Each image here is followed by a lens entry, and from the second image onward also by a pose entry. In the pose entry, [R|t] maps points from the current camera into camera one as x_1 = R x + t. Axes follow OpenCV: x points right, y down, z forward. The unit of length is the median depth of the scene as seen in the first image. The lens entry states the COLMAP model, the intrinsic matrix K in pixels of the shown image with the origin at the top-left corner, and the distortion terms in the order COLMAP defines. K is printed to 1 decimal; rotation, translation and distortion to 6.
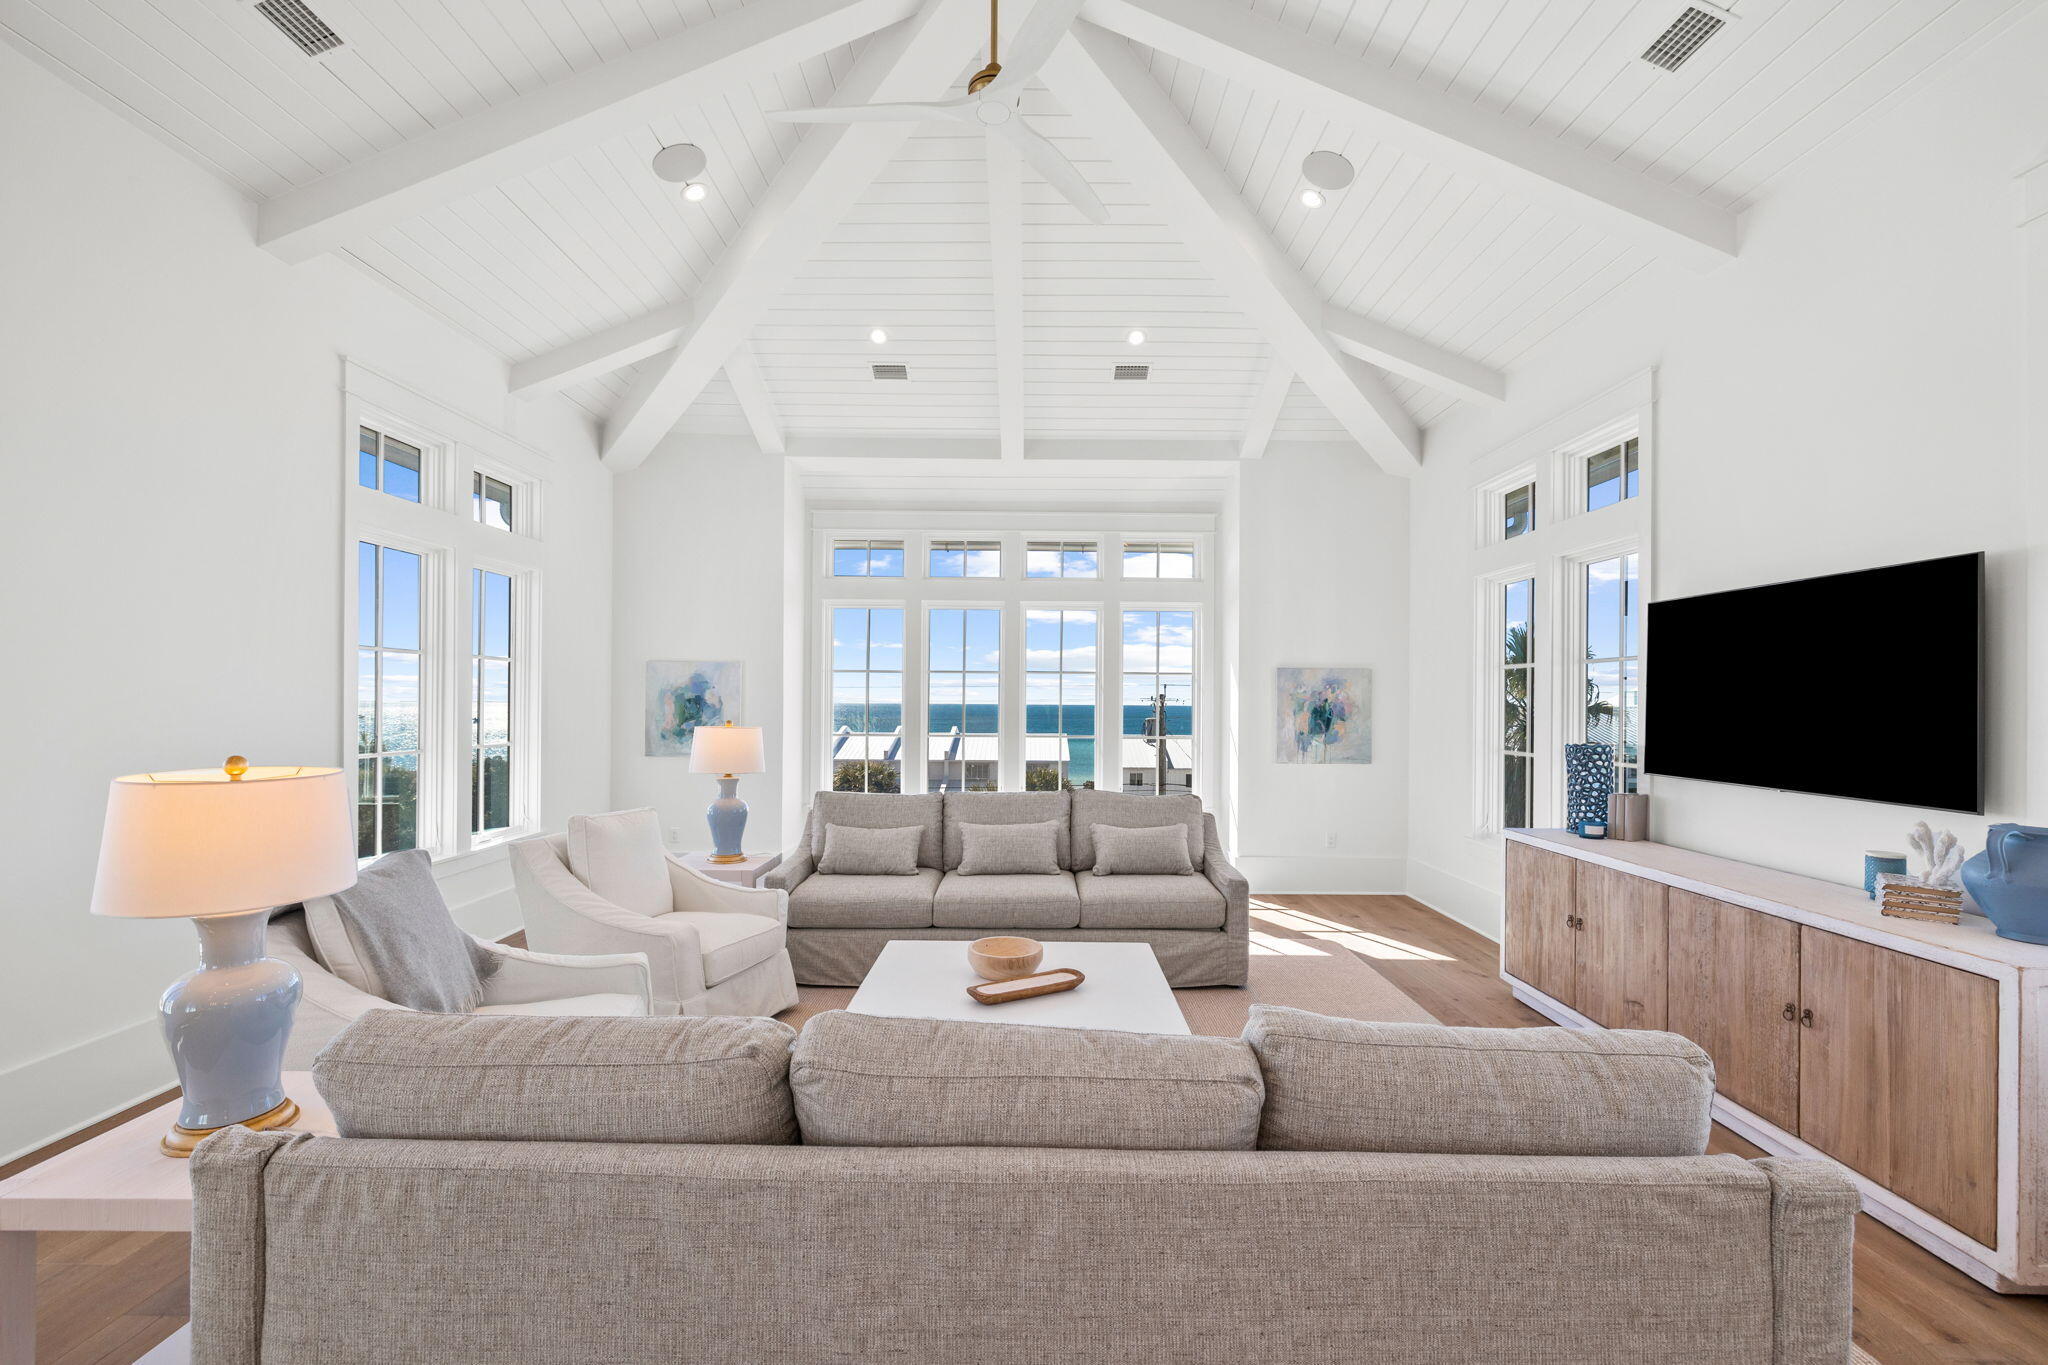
lens RADIAL K [[858.8, 0, 1029.6], [0, 858.8, 699.6], [0, 0, 1]] dist [0.002135, -0.001116]
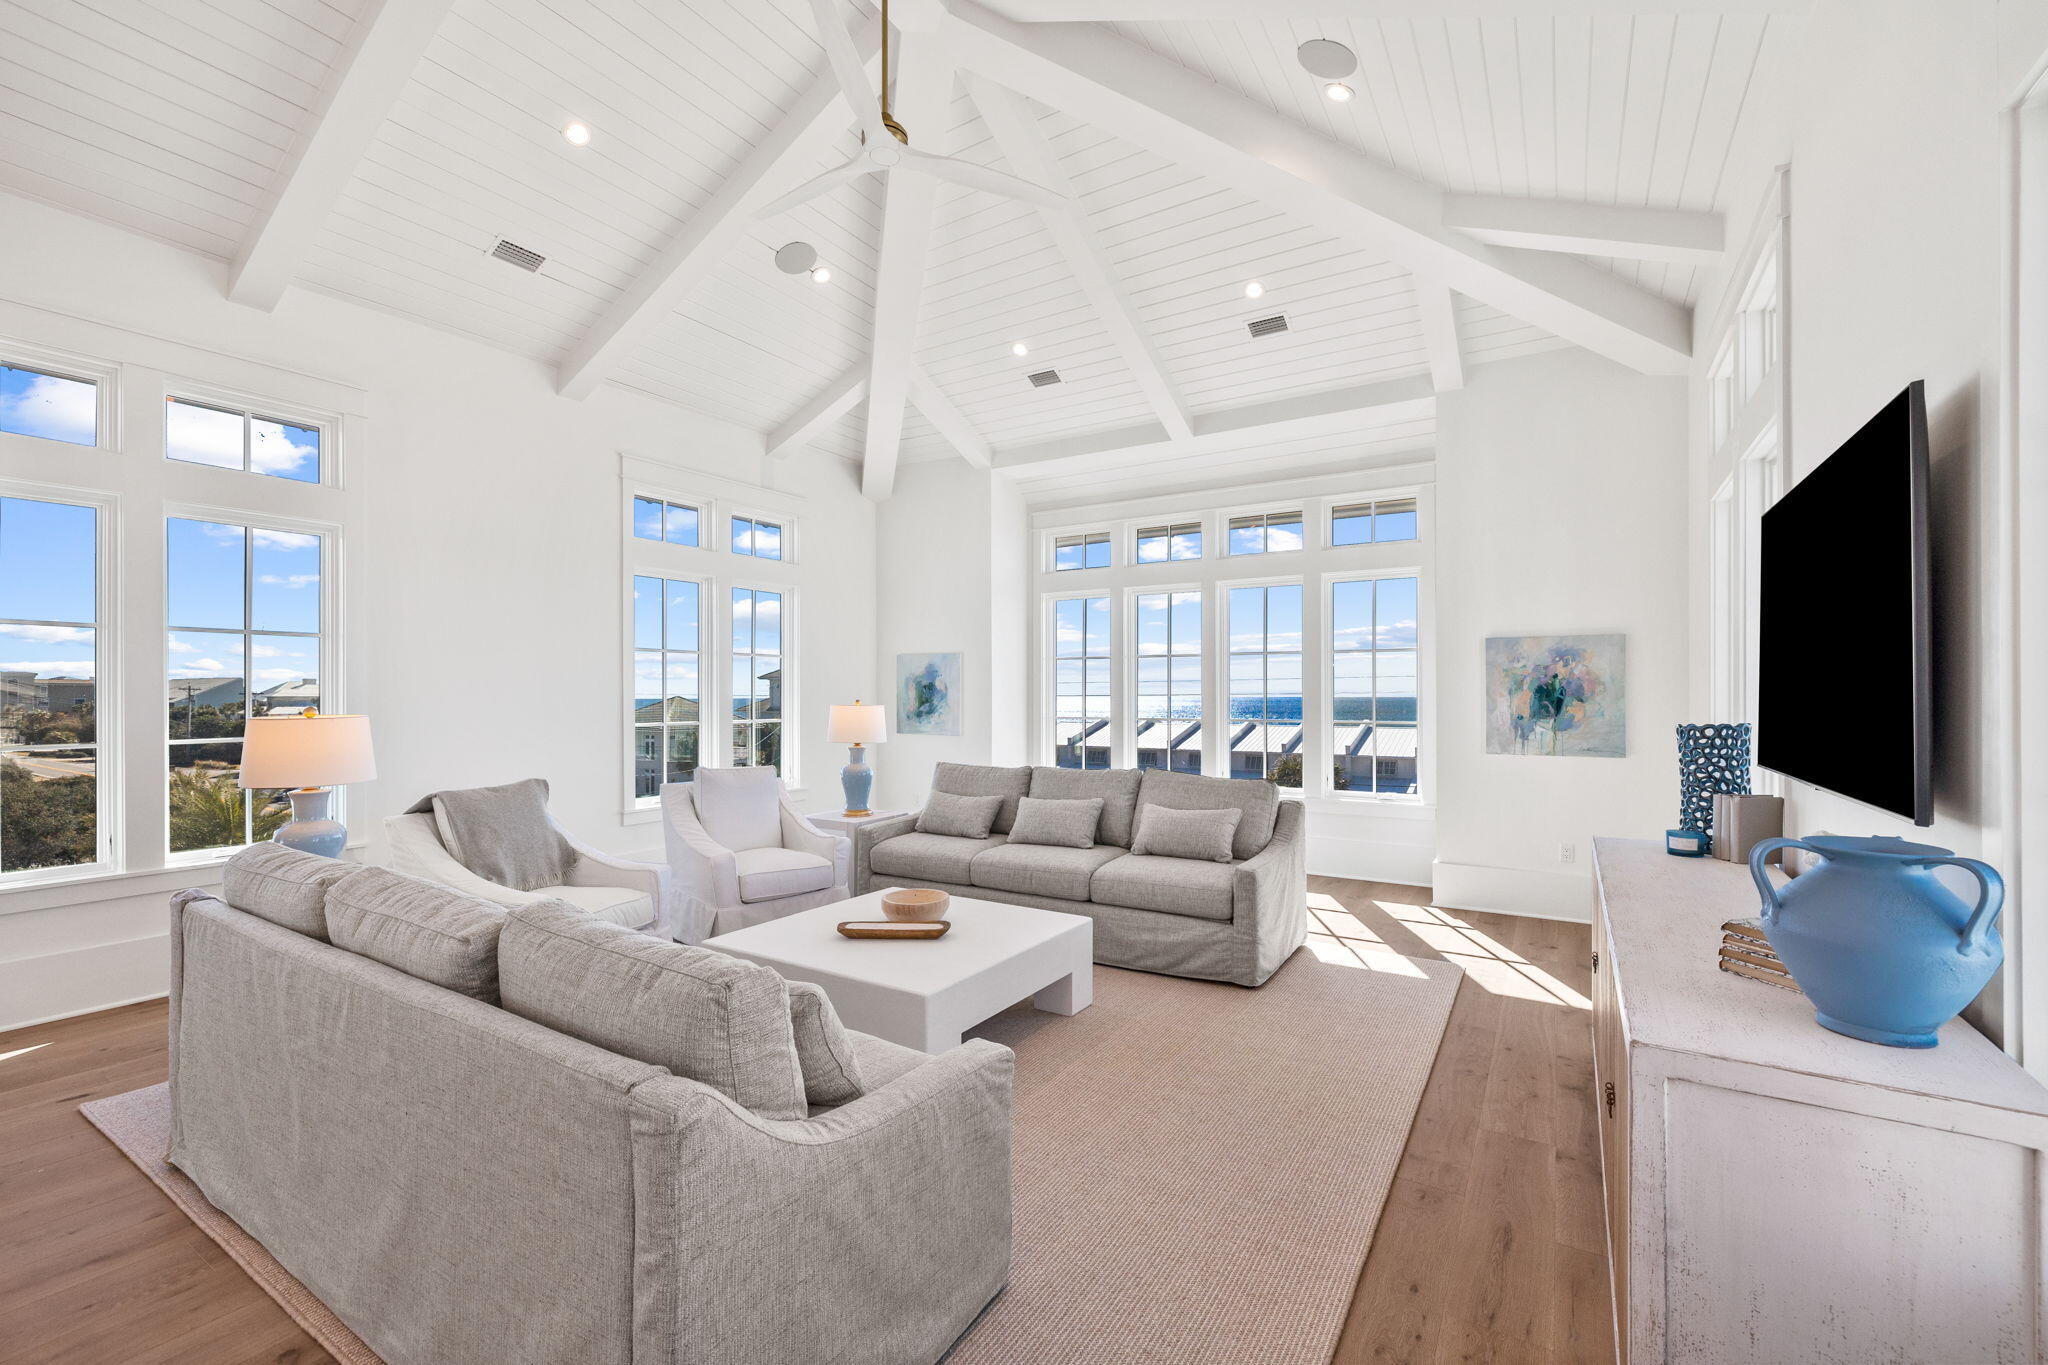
lens RADIAL K [[855.4, 0, 1028.8], [0, 855.4, 693.7], [0, 0, 1]] dist [-0.000696, -0.000243]
pose [[0.850684, -0.009030, -0.525599, 0.381234], [0.008810, 0.999957, -0.002920, 0.016736], [0.525603, -0.002147, 0.850727, 0.076223]]
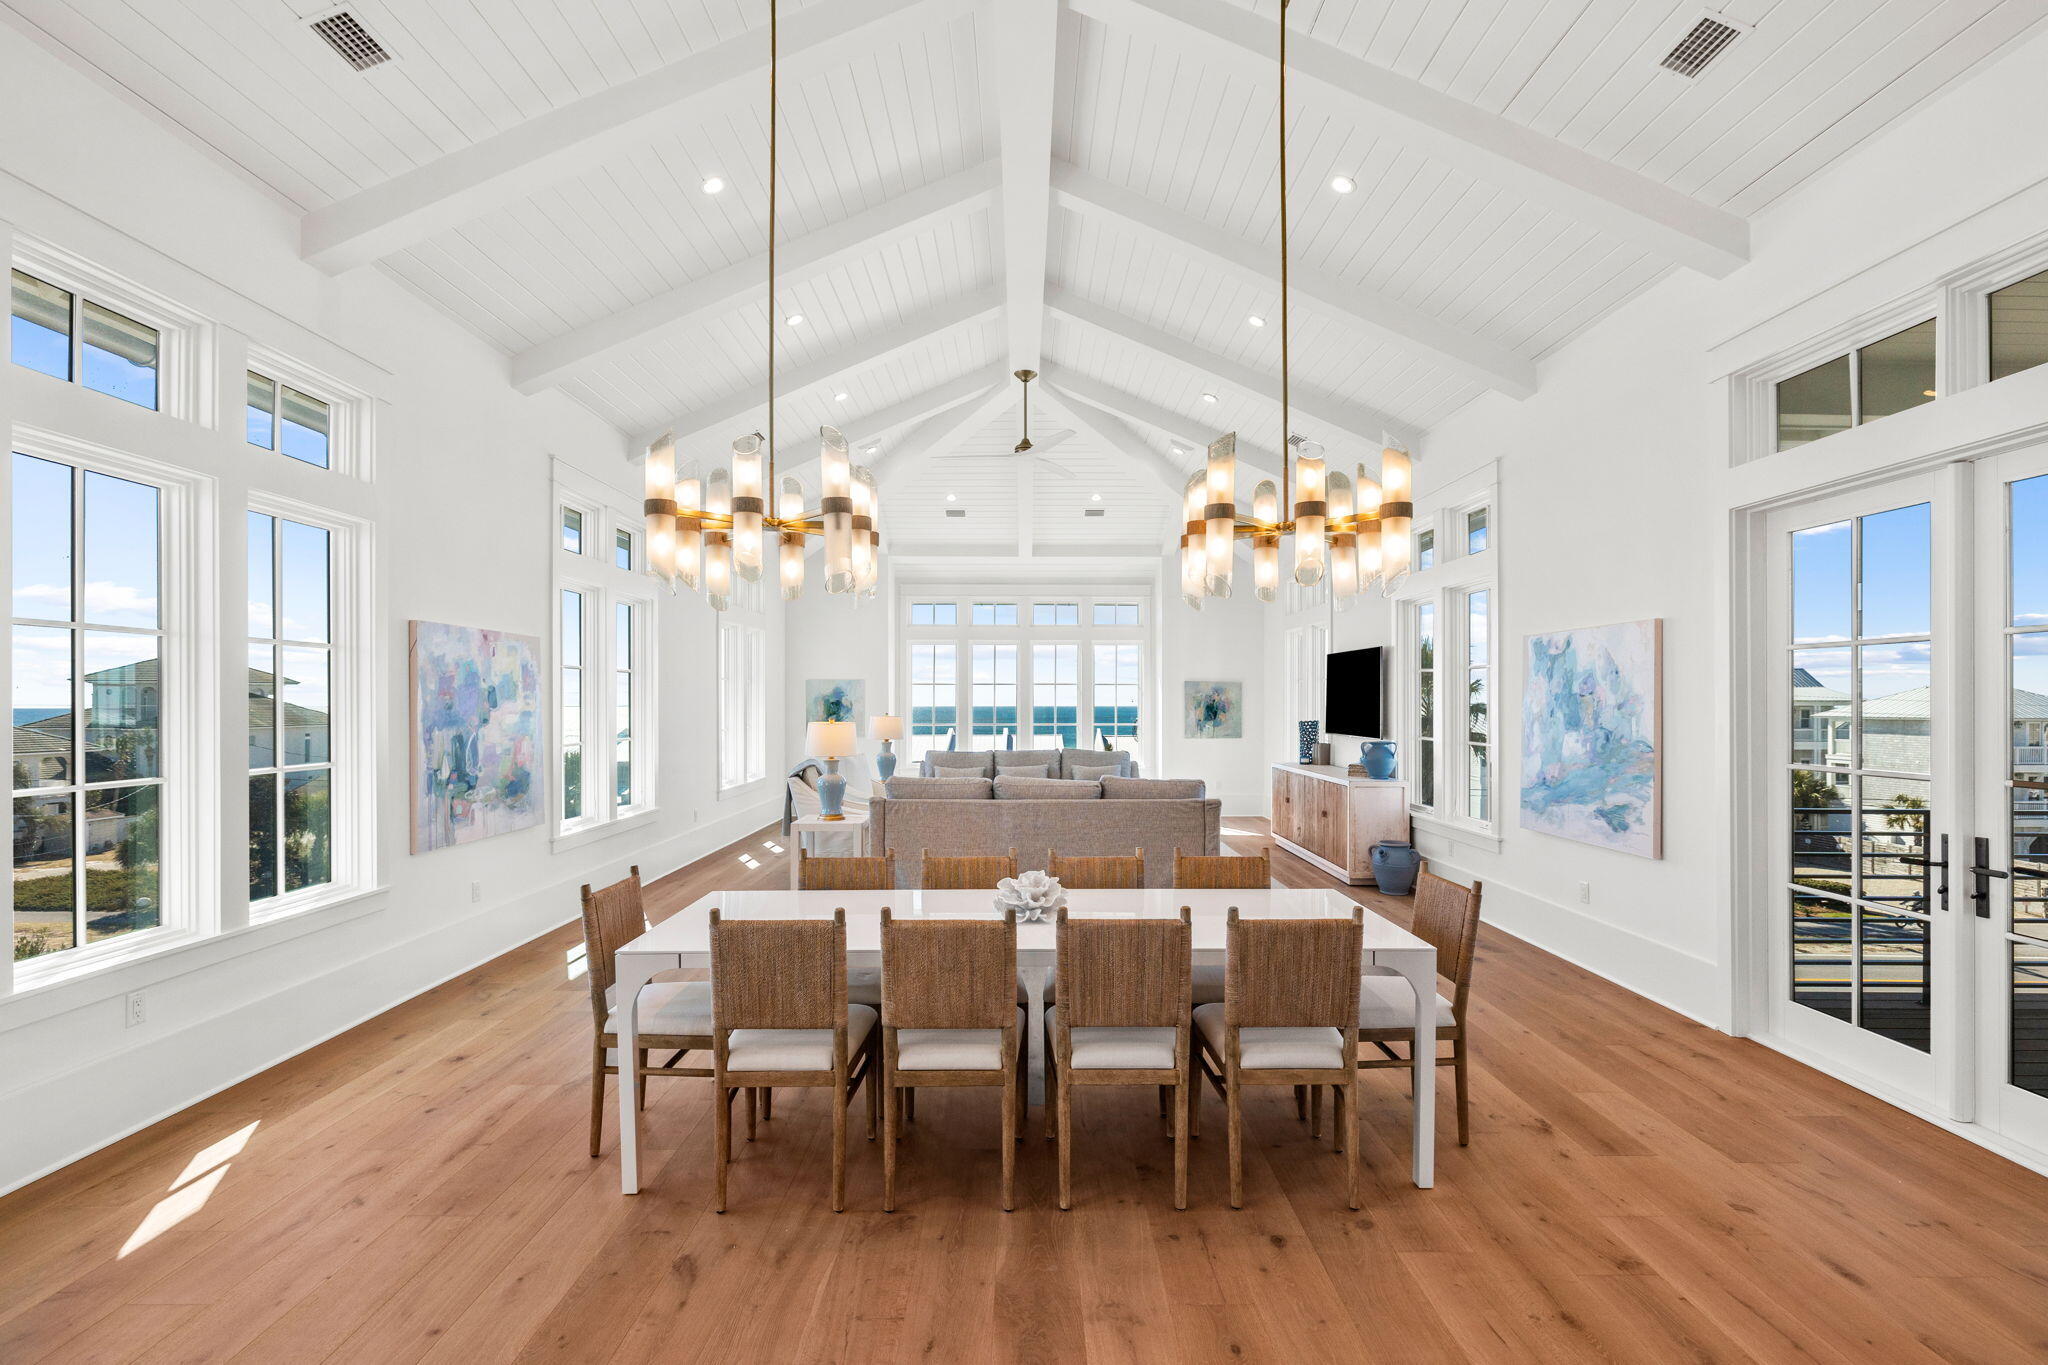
lens RADIAL K [[904.8, 0, 1028.1], [0, 904.8, 701.9], [0, 0, 1]] dist [-0.002846, 0.000320]
pose [[0.999955, -0.006856, 0.006585, -0.030694], [0.006854, 0.999976, 0.000303, 0.000906], [-0.006587, -0.000258, 0.999978, -0.832304]]
